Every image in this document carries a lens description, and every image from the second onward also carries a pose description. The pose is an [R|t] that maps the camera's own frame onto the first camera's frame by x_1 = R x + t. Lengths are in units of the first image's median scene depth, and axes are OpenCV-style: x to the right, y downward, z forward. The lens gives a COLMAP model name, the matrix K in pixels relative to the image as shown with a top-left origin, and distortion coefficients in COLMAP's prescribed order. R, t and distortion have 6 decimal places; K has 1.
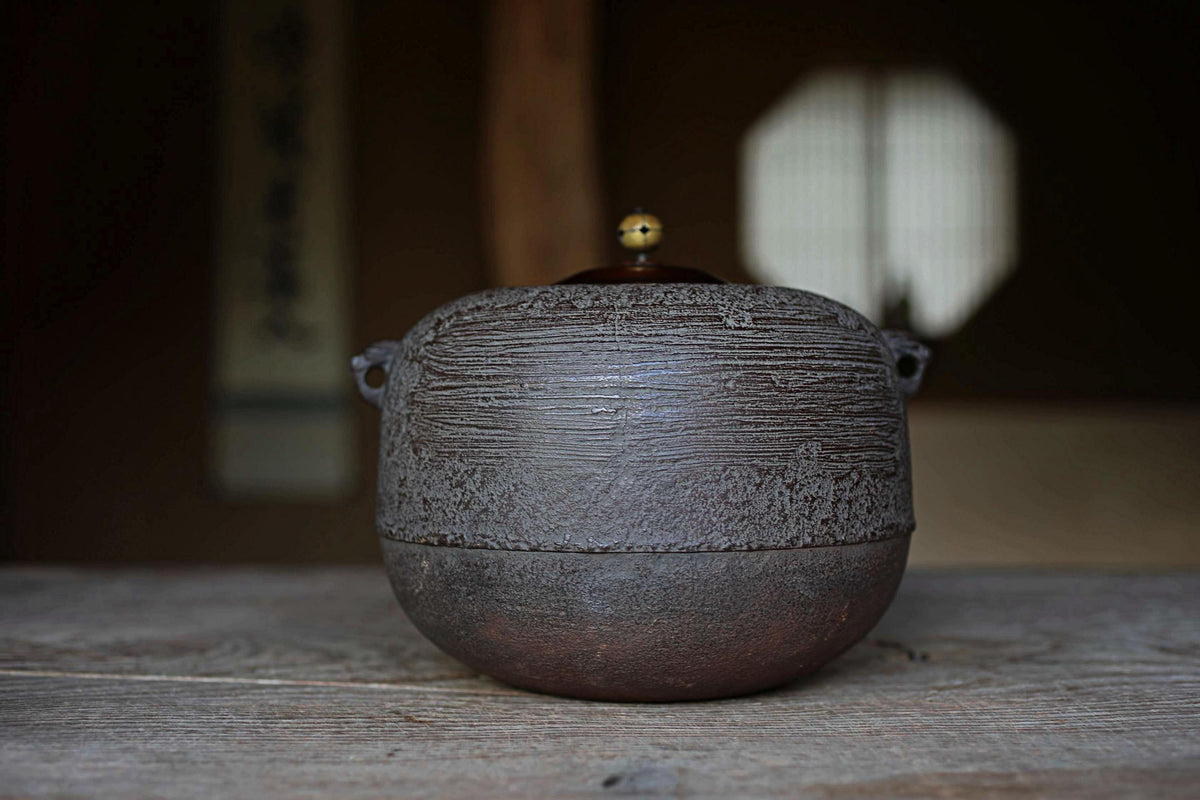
lens RADIAL K [[1758.5, 0, 600.0], [0, 1758.5, 400.0], [0, 0, 1]] dist [-0.045445, 0.162266]
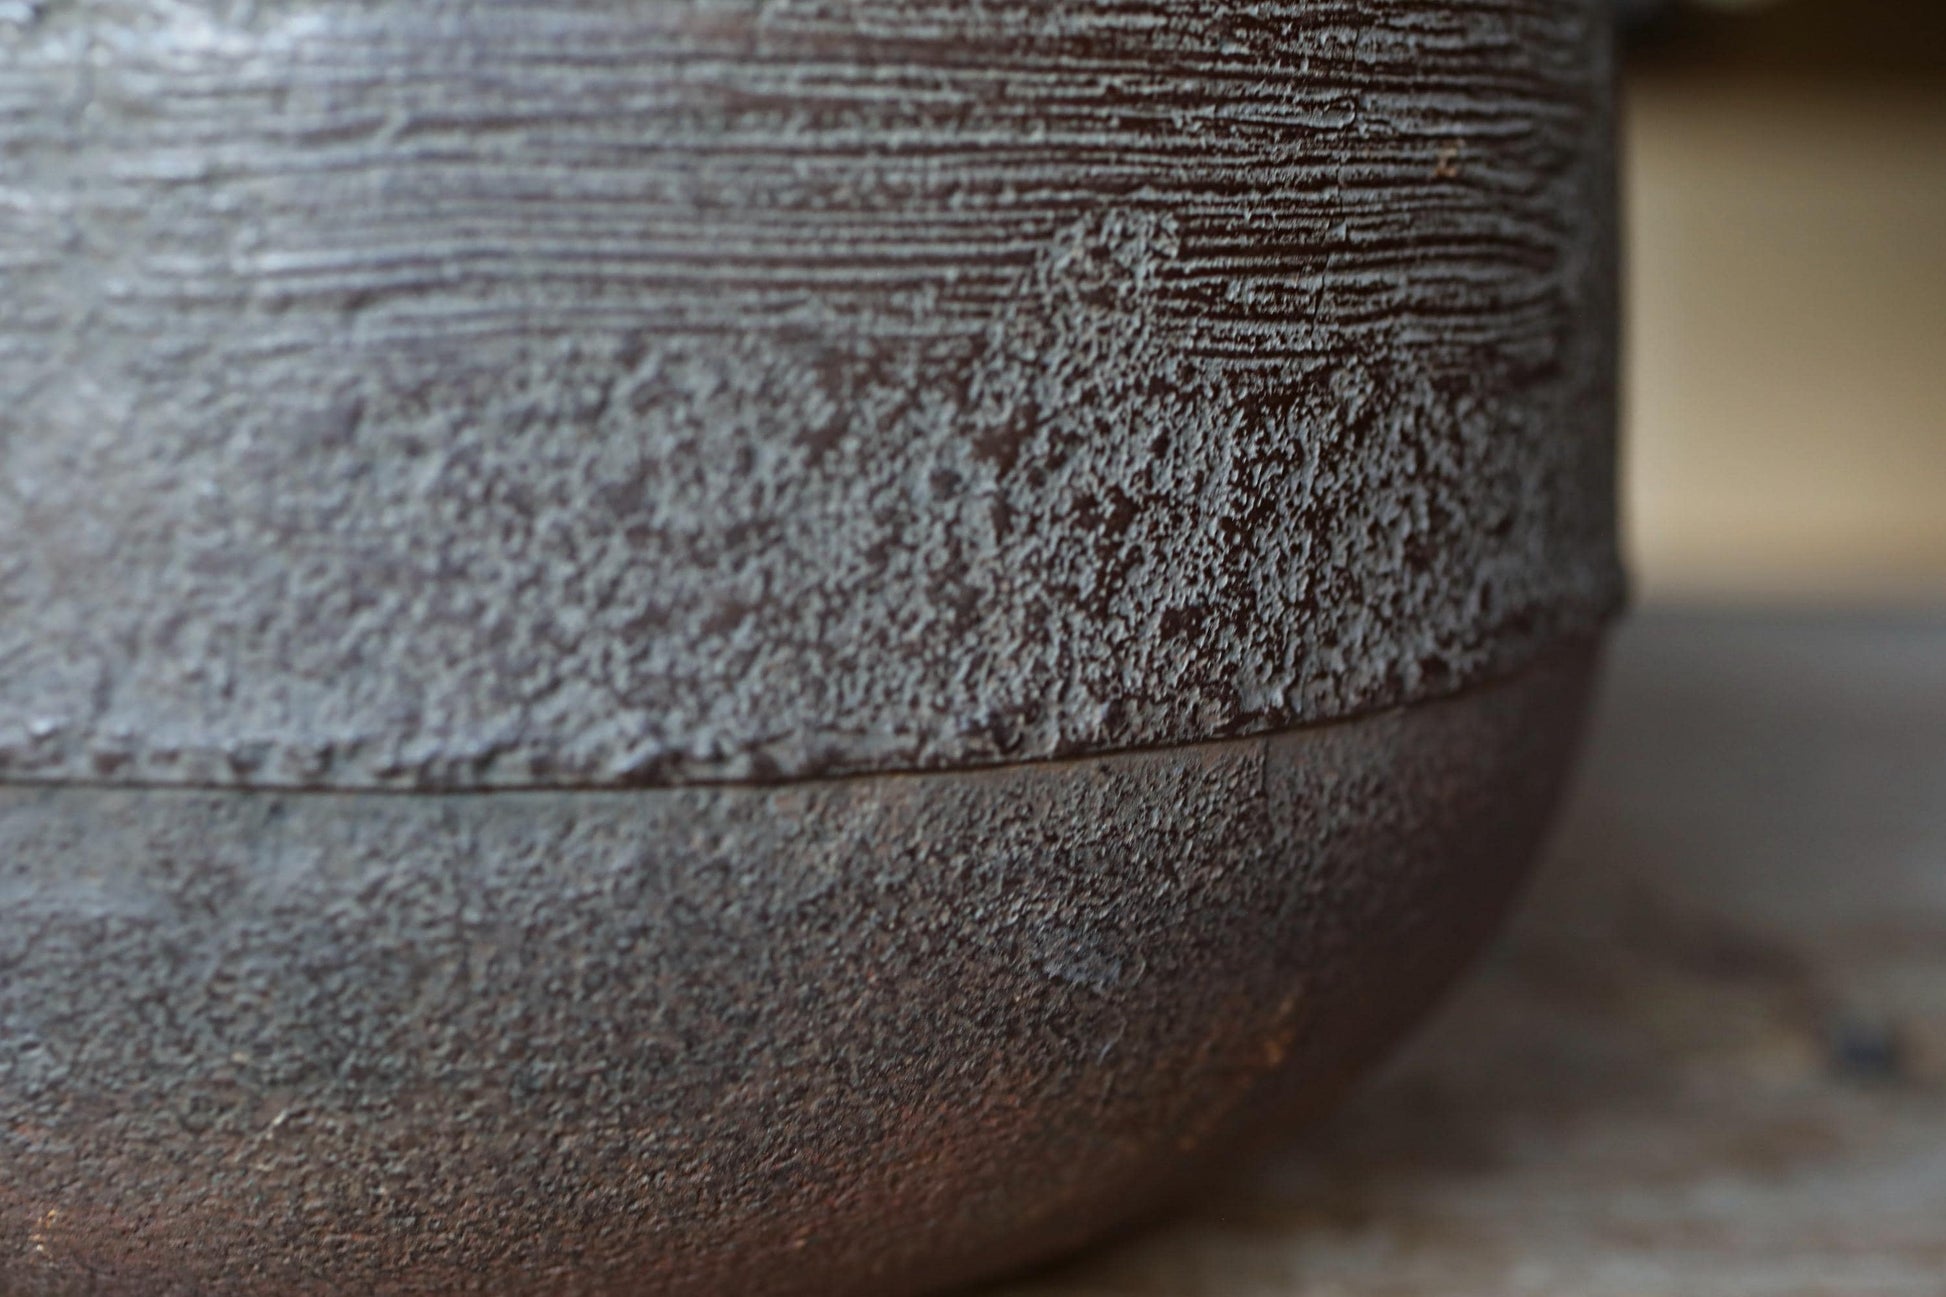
lens RADIAL K [[3230.6, 0, 973.0], [0, 3230.6, 648.5], [0, 0, 1]] dist [-0.027914, 0.179590]
pose [[0.999622, 0.025555, -0.010141, 0.107557], [-0.023451, 0.985039, 0.170731, 0.010870], [0.014352, -0.170429, 0.985265, 0.639084]]
